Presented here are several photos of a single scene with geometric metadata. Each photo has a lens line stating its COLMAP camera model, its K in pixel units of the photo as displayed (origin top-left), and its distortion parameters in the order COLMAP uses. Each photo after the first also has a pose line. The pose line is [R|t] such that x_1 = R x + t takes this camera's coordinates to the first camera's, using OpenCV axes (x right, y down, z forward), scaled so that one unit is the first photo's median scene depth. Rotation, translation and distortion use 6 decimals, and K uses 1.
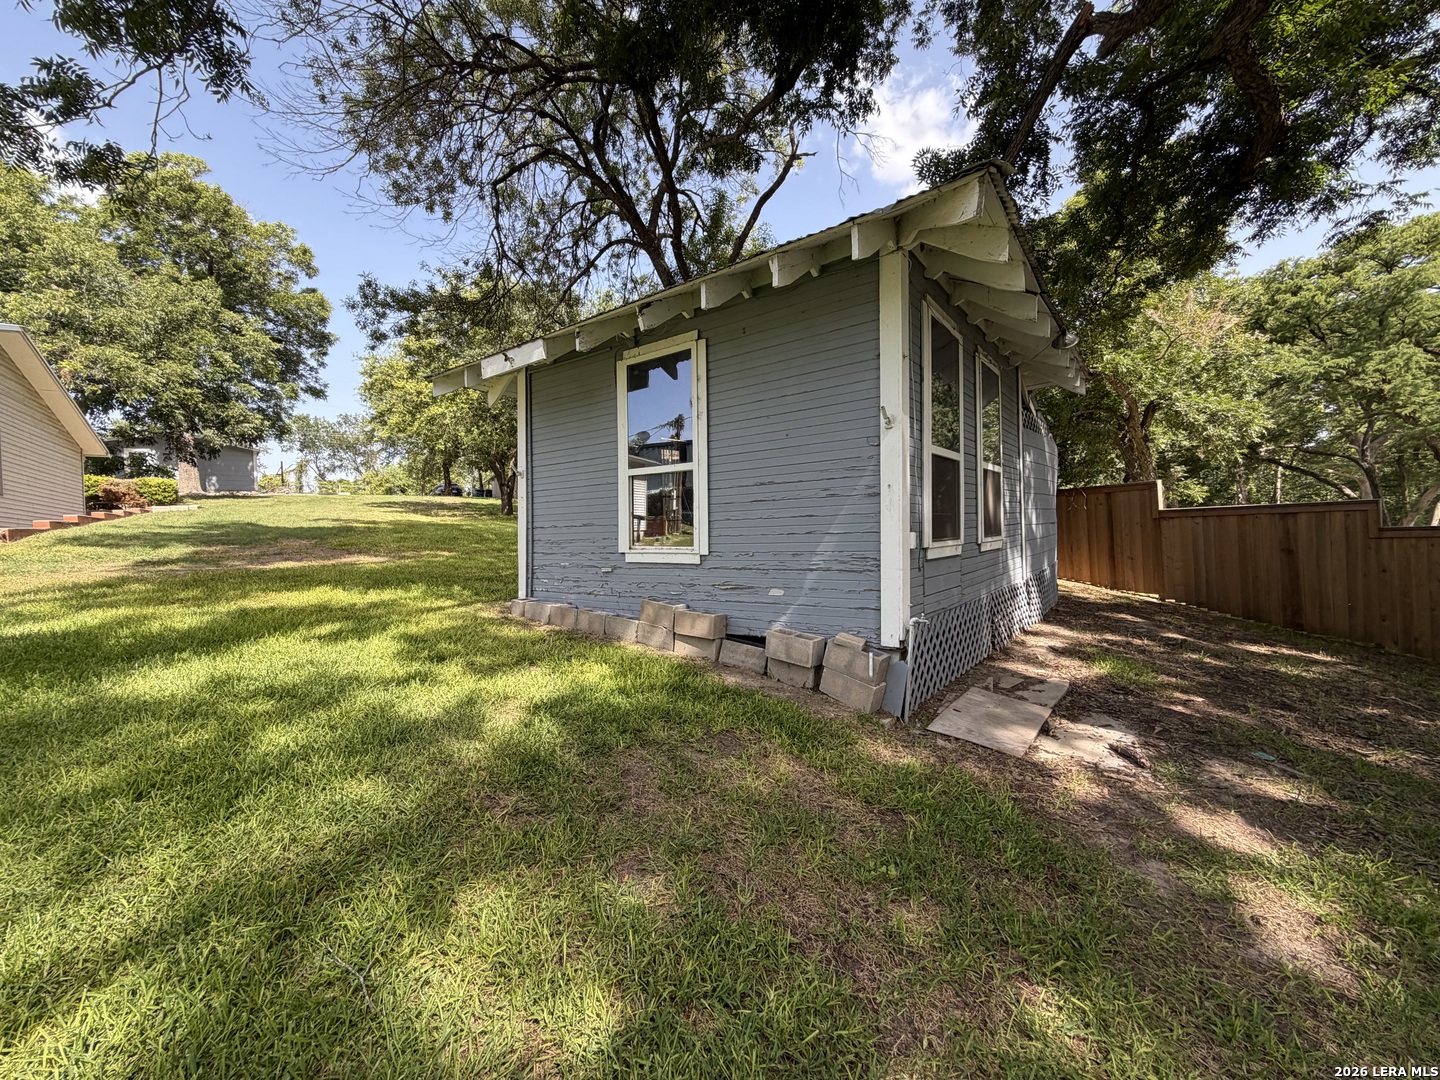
lens RADIAL K [[587.1, 0, 720.0], [0, 587.1, 540.0], [0, 0, 1]] dist [0.017072, 0.000045]
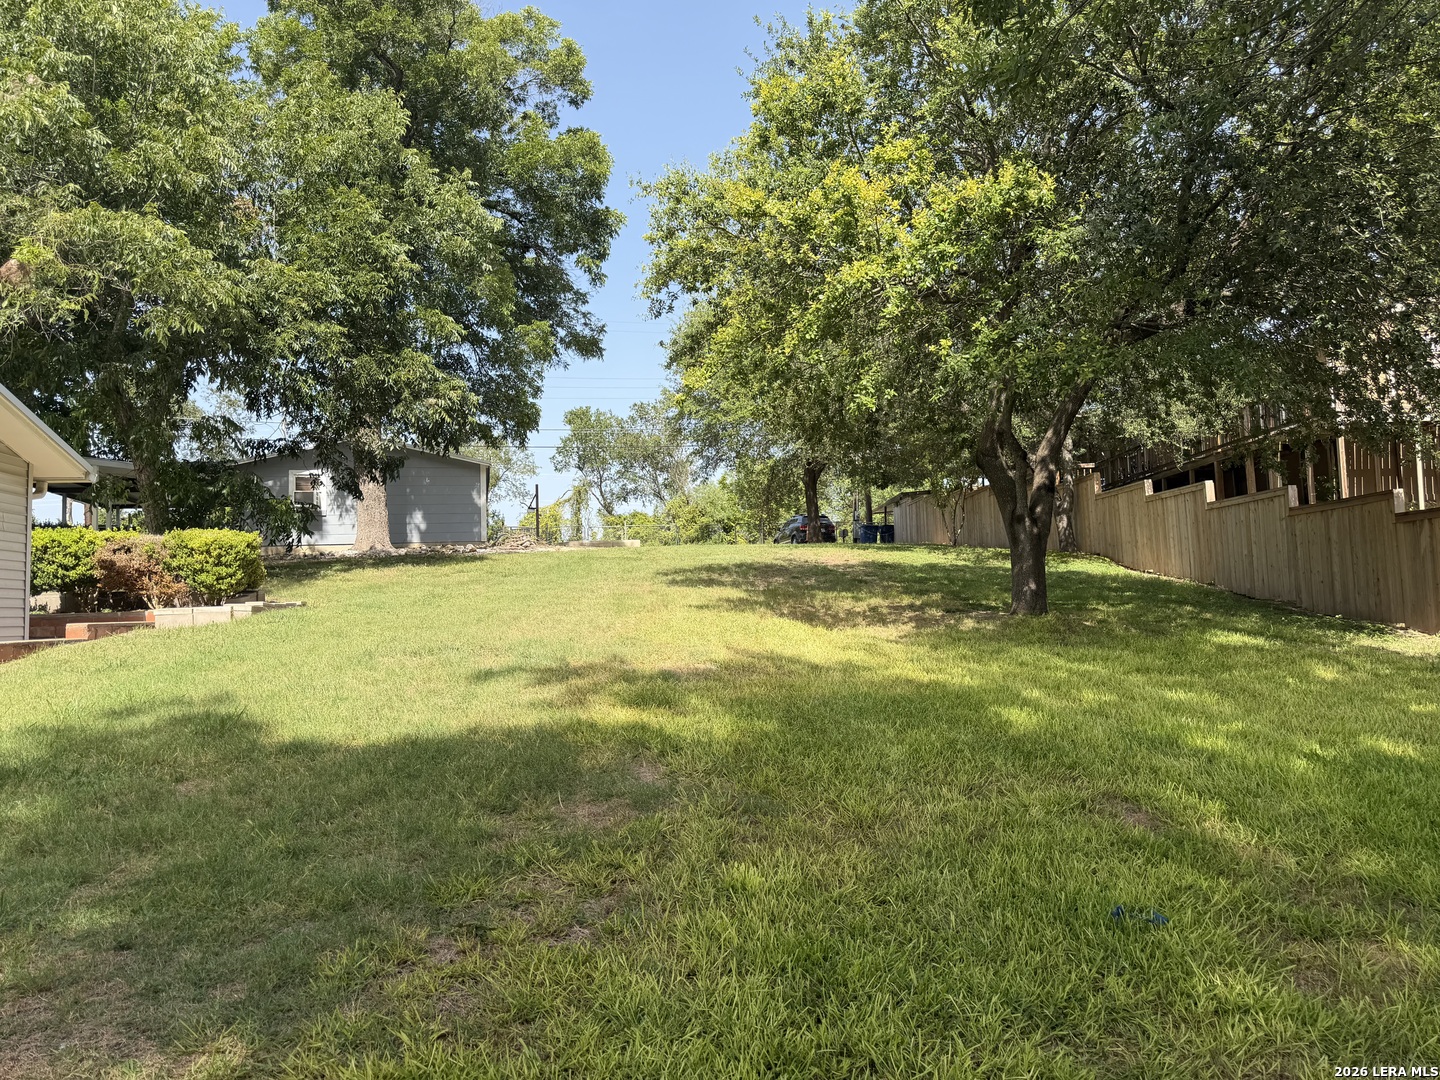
lens RADIAL K [[1007.8, 0, 720.0], [0, 1007.8, 540.0], [0, 0, 1]] dist [-0.000479, 0.000023]
pose [[0.880485, -0.015887, -0.473808, -0.176299], [-0.013650, 0.998174, -0.058835, -0.033749], [0.473877, 0.058270, 0.878661, 0.309226]]
